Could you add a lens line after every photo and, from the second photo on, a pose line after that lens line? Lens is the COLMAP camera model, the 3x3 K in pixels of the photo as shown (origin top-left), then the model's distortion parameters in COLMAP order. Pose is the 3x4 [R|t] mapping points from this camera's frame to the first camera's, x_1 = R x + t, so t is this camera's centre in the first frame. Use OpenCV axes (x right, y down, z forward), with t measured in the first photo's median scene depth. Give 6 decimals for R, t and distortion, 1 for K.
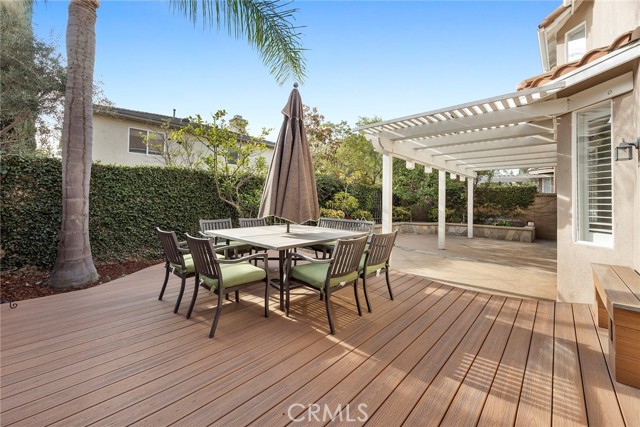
lens RADIAL K [[253.2, 0, 322.7], [0, 253.2, 195.7], [0, 0, 1]] dist [0.008847, 0.000064]
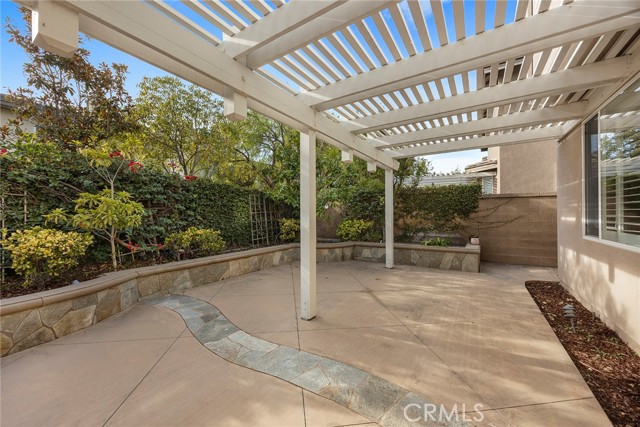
lens RADIAL K [[253.2, 0, 321.7], [0, 253.2, 211.0], [0, 0, 1]] dist [0.008847, 0.000064]
pose [[0.980812, -0.011630, 0.194610, 0.295171], [0.011170, 0.999932, 0.003461, 0.026416], [-0.194636, -0.001221, 0.980875, 0.421034]]
